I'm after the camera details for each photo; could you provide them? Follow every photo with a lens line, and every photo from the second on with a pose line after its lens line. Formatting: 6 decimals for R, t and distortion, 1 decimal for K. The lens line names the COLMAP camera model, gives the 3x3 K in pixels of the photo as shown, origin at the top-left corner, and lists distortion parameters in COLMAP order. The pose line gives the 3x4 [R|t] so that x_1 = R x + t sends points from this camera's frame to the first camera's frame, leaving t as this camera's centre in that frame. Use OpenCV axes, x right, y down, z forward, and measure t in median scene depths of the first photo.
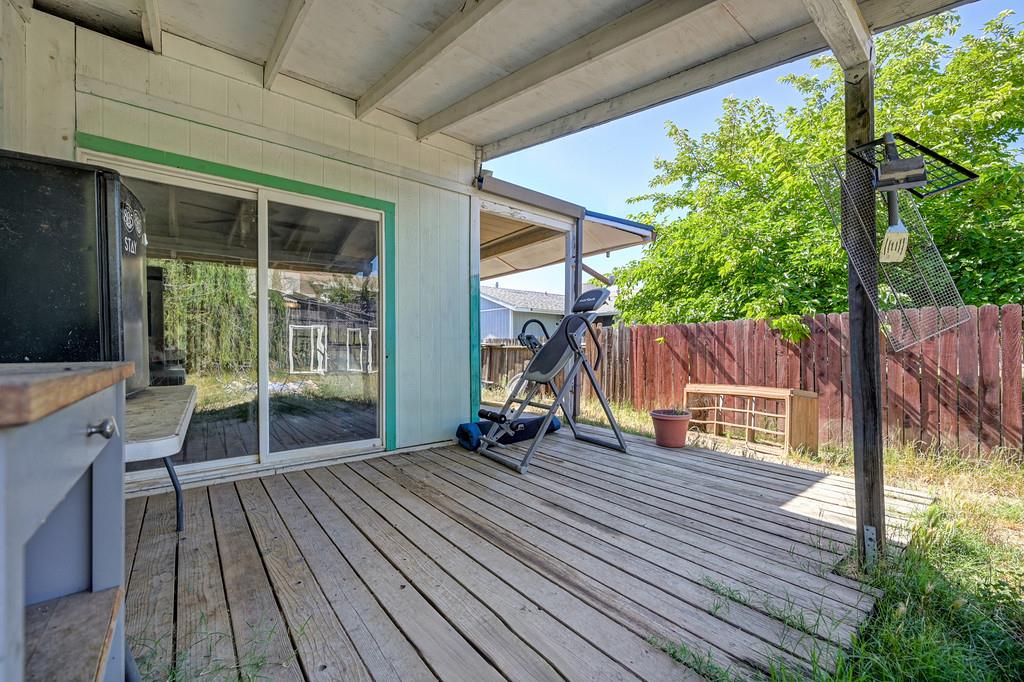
lens RADIAL K [[405.0, 0, 515.3], [0, 405.0, 346.2], [0, 0, 1]] dist [-0.003543, -0.000485]
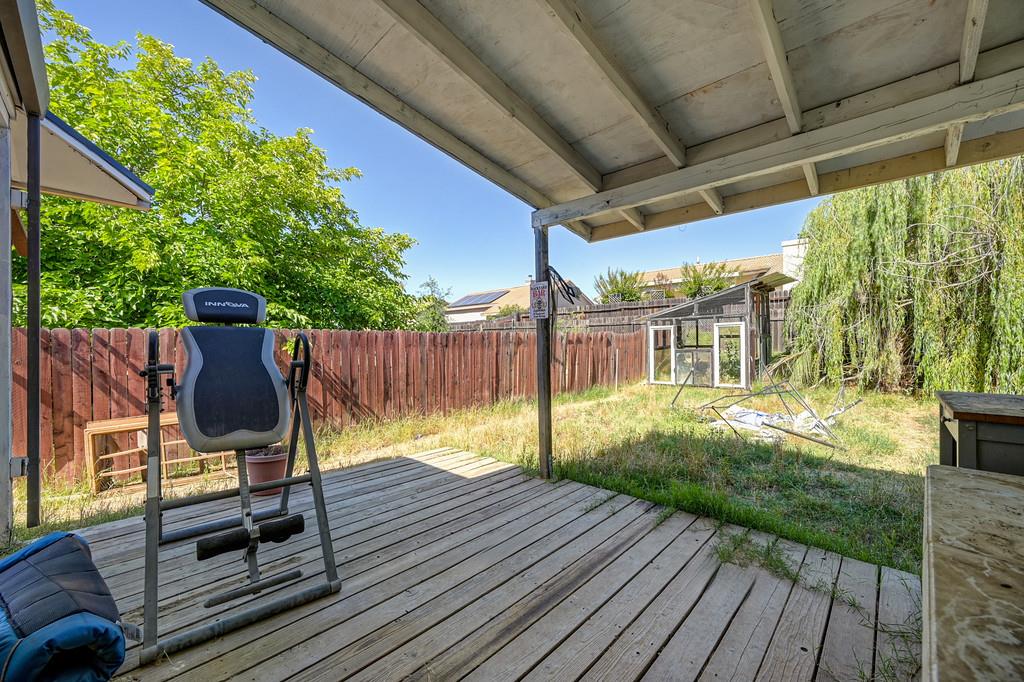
lens RADIAL K [[405.0, 0, 510.2], [0, 405.0, 342.0], [0, 0, 1]] dist [-0.003543, -0.000485]
pose [[-0.128080, 0.005195, 0.991750, -0.672722], [0.001737, 0.999986, -0.005014, -0.069193], [-0.991762, 0.001081, -0.128087, 0.861432]]
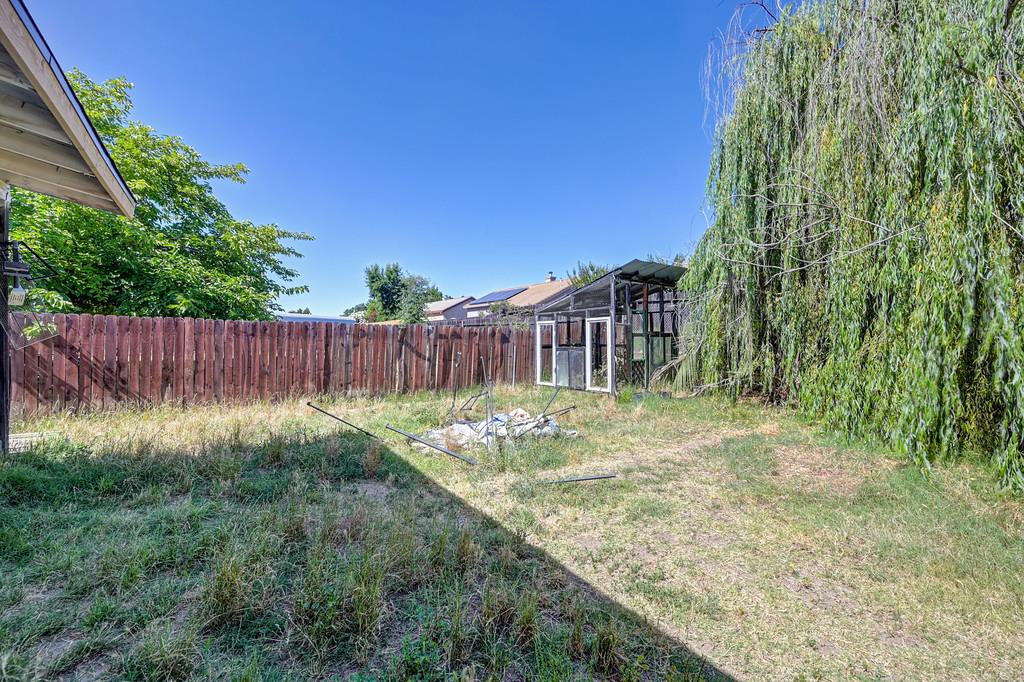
lens RADIAL K [[405.0, 0, 515.0], [0, 405.0, 340.8], [0, 0, 1]] dist [-0.003543, -0.000485]
pose [[0.029650, 0.005986, 0.999542, -0.550335], [-0.023358, 0.999713, -0.005294, -0.046144], [-0.999287, -0.023190, 0.029781, -0.870721]]
